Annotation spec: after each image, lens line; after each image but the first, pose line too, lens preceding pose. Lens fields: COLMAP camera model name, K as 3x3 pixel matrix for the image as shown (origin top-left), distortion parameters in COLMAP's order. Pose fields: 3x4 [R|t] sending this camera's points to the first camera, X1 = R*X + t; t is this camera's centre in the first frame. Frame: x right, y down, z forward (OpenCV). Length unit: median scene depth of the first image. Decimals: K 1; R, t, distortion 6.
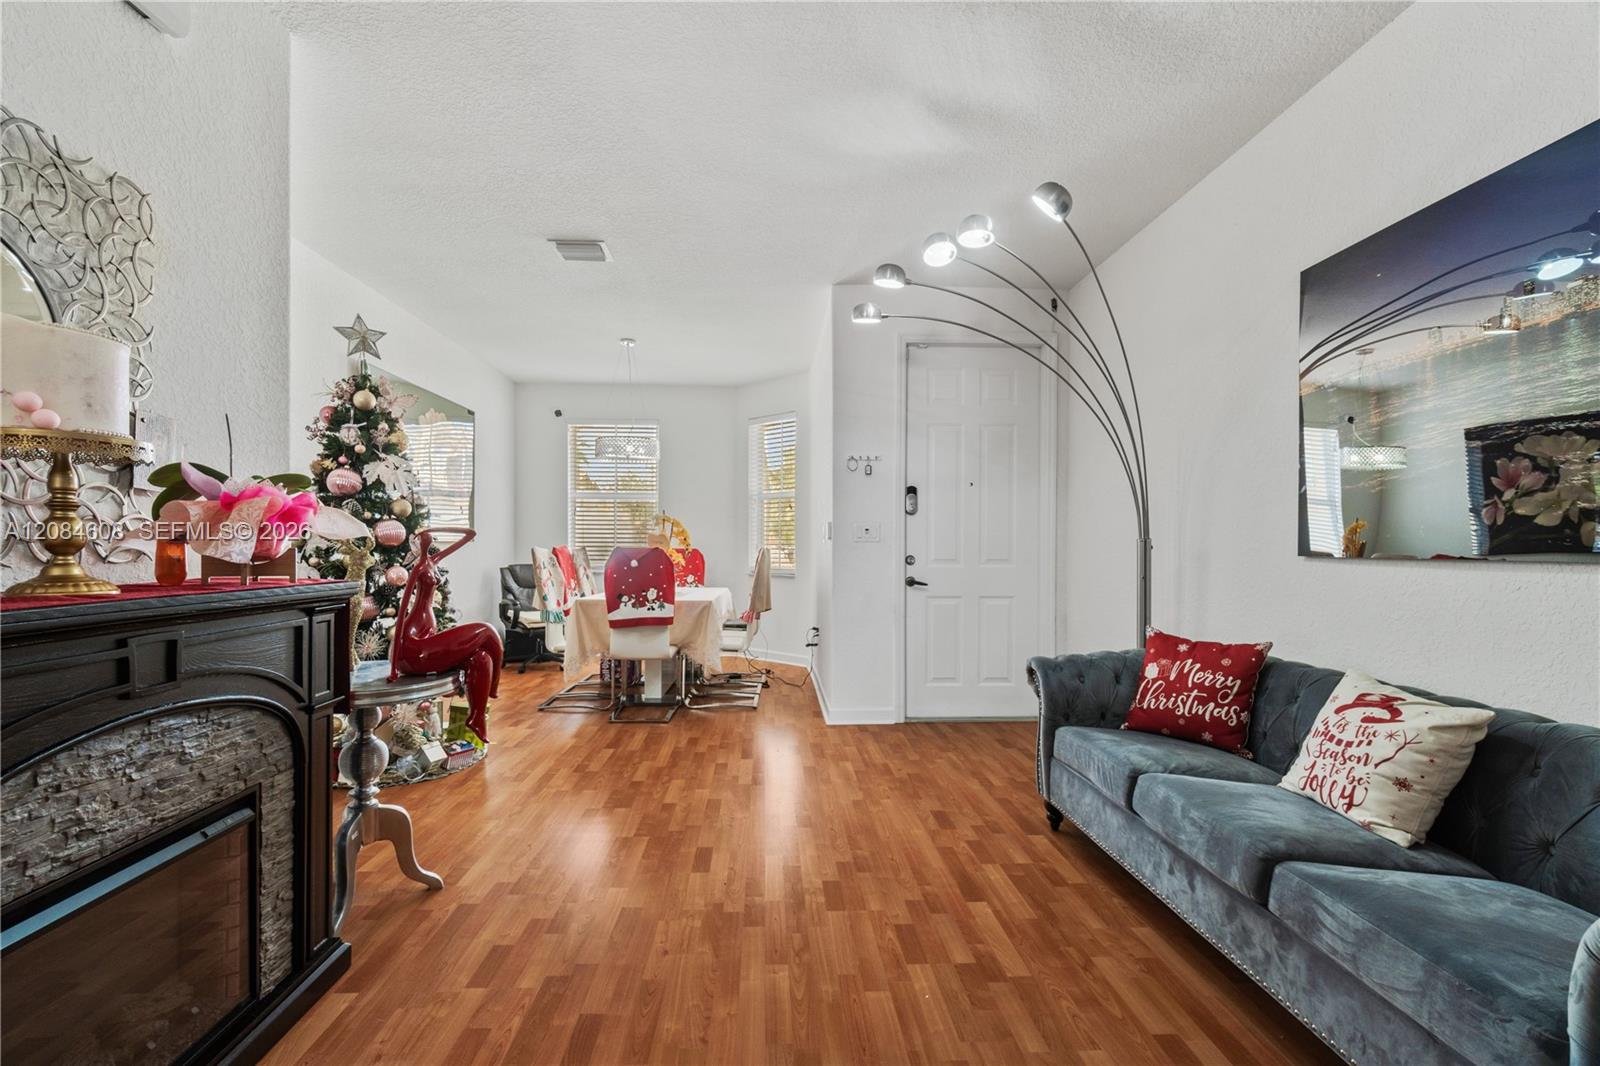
lens RADIAL K [[699.1, 0, 793.4], [0, 699.1, 538.6], [0, 0, 1]] dist [-0.004451, -0.000390]
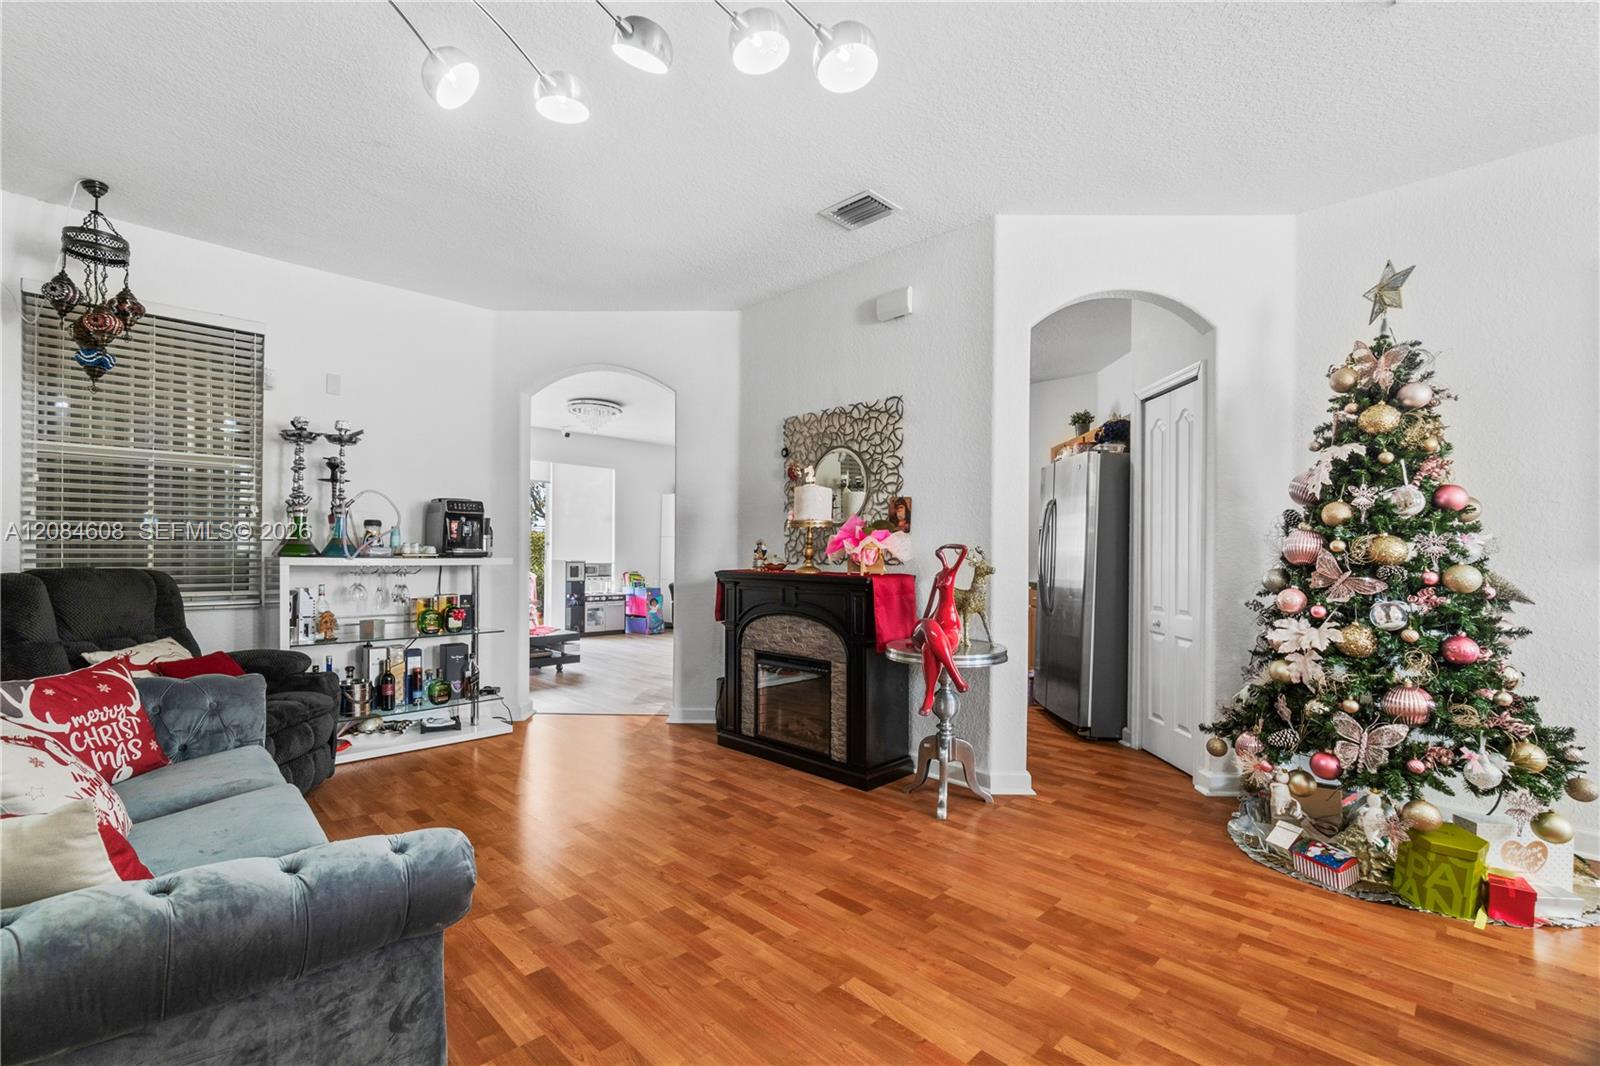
lens RADIAL K [[699.1, 0, 788.8], [0, 699.1, 543.0], [0, 0, 1]] dist [-0.004451, -0.000390]
pose [[-0.743089, -0.021952, -0.668833, 0.600571], [-0.009059, 0.999700, -0.022748, 0.012392], [0.669131, -0.010845, -0.743065, 1.801692]]
